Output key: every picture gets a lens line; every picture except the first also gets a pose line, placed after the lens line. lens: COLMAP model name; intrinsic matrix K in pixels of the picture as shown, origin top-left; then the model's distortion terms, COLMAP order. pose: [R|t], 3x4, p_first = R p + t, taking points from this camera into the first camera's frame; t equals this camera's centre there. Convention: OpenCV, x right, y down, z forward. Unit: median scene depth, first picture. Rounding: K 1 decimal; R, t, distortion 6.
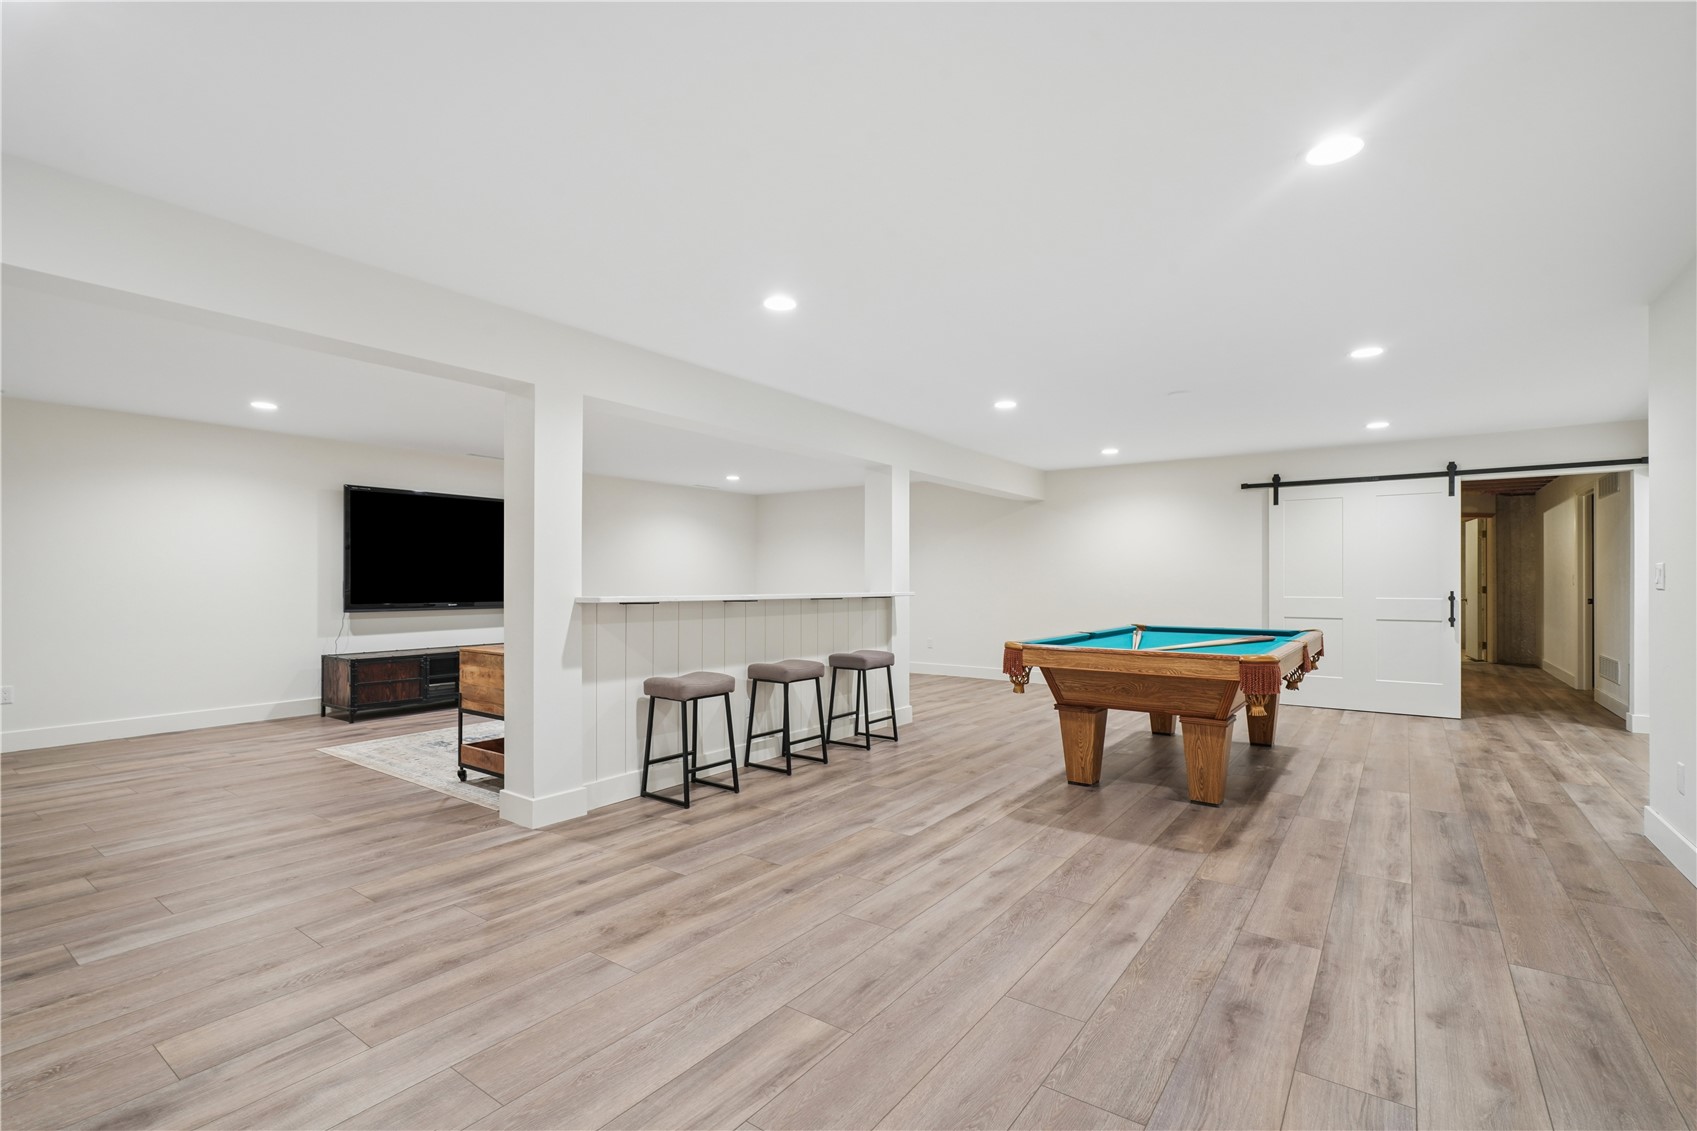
lens RADIAL K [[777.0, 0, 847.9], [0, 777.0, 573.0], [0, 0, 1]] dist [0.000619, 0.000217]
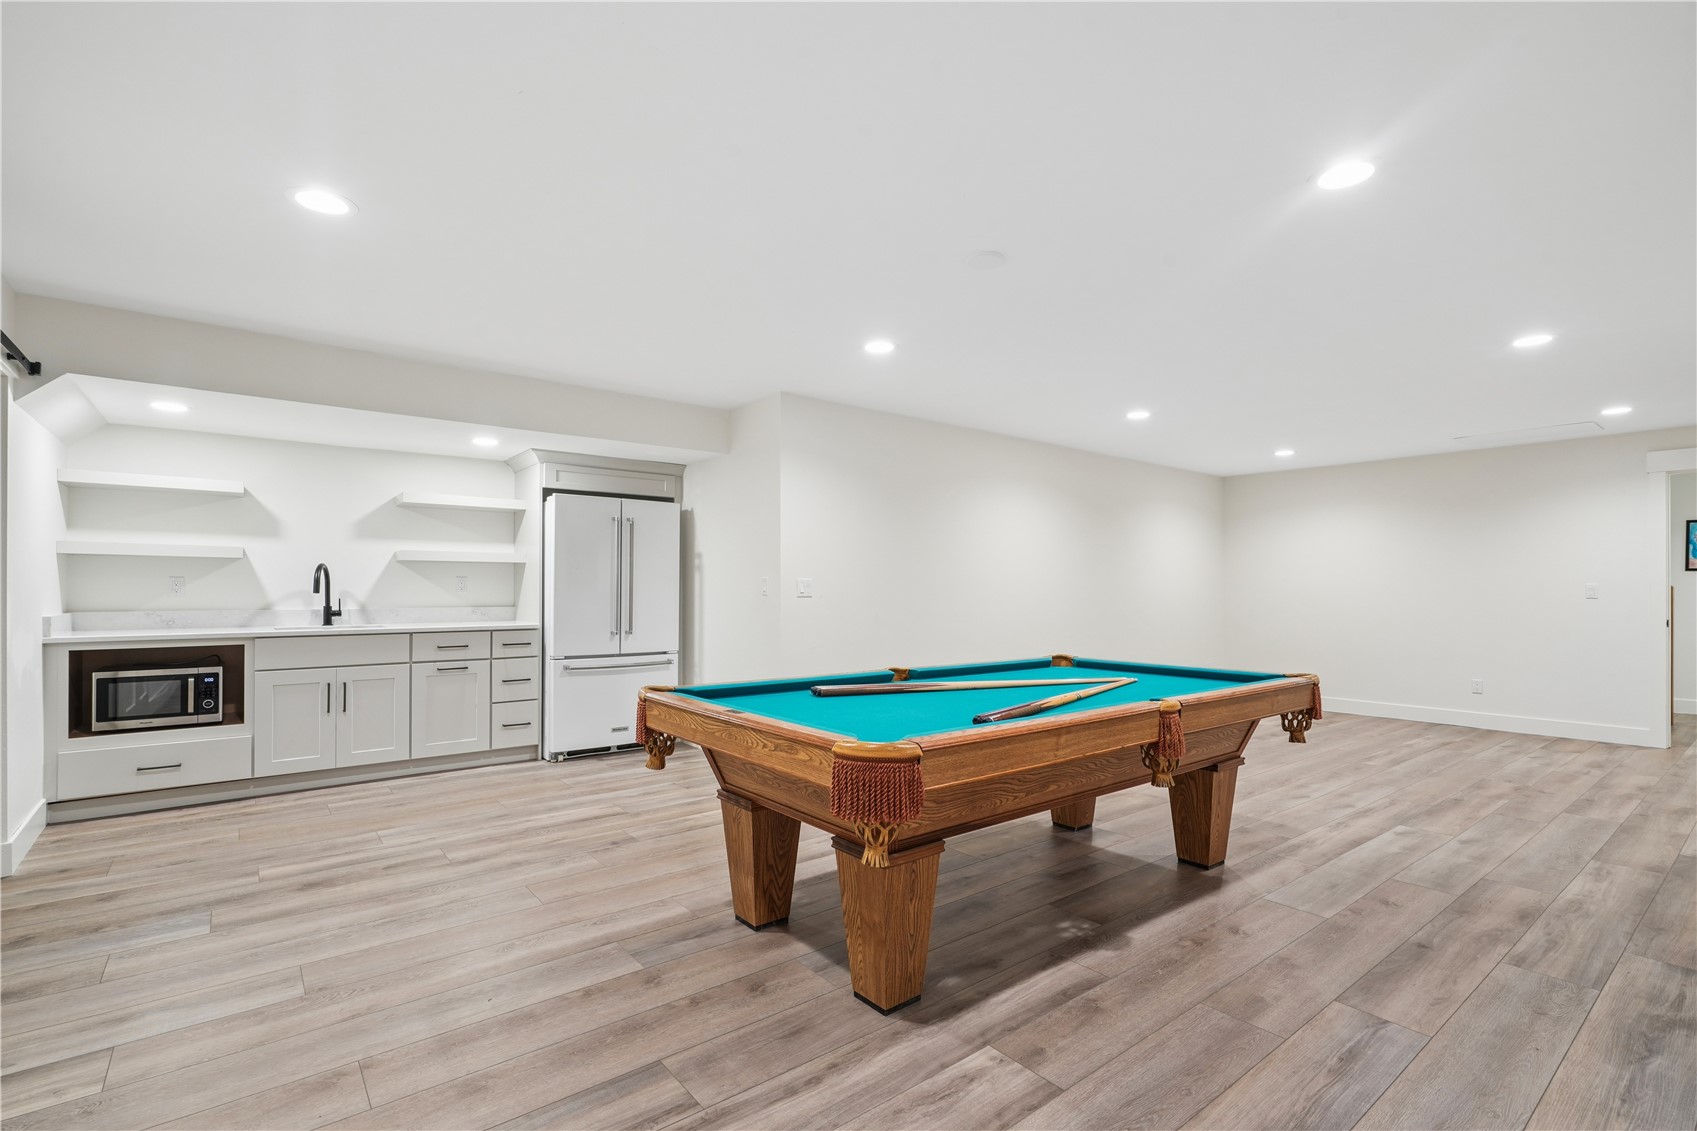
lens RADIAL K [[777.0, 0, 848.3], [0, 777.0, 578.0], [0, 0, 1]] dist [0.000619, 0.000217]
pose [[-0.962926, -0.001407, 0.269763, 0.413085], [-0.009570, 0.999535, -0.028949, 0.020244], [-0.269597, -0.030457, -0.962491, 1.754071]]
